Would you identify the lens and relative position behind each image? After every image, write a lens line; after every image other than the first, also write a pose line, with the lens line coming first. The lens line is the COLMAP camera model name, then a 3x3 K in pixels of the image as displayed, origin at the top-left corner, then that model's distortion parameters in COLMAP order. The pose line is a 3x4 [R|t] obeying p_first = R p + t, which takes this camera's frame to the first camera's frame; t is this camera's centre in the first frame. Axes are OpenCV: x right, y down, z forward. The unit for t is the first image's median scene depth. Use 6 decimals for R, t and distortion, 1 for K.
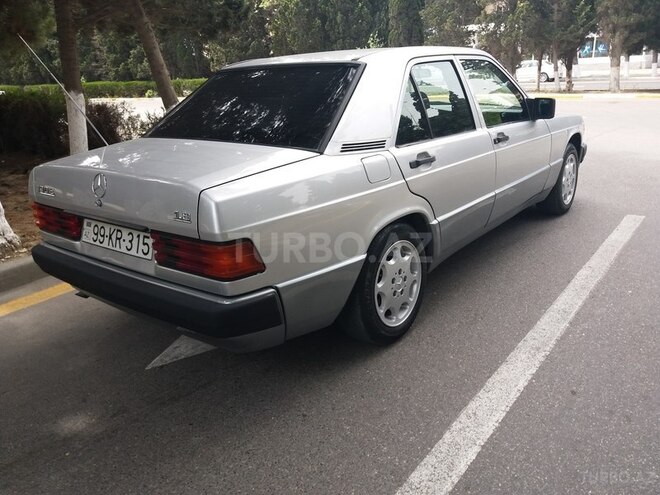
lens RADIAL K [[531.4, 0, 330.0], [0, 531.4, 247.5], [0, 0, 1]] dist [0.045538, -0.061696]
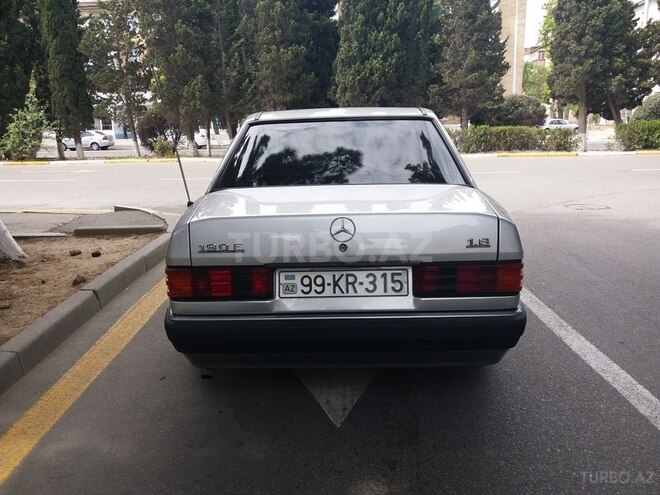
lens RADIAL K [[531.4, 0, 330.0], [0, 531.4, 247.5], [0, 0, 1]] dist [0.045538, -0.061696]
pose [[0.801292, -0.103190, 0.589307, -0.939743], [0.171844, 0.983203, -0.061496, -0.026385], [-0.573063, 0.150545, 0.805565, 0.229072]]
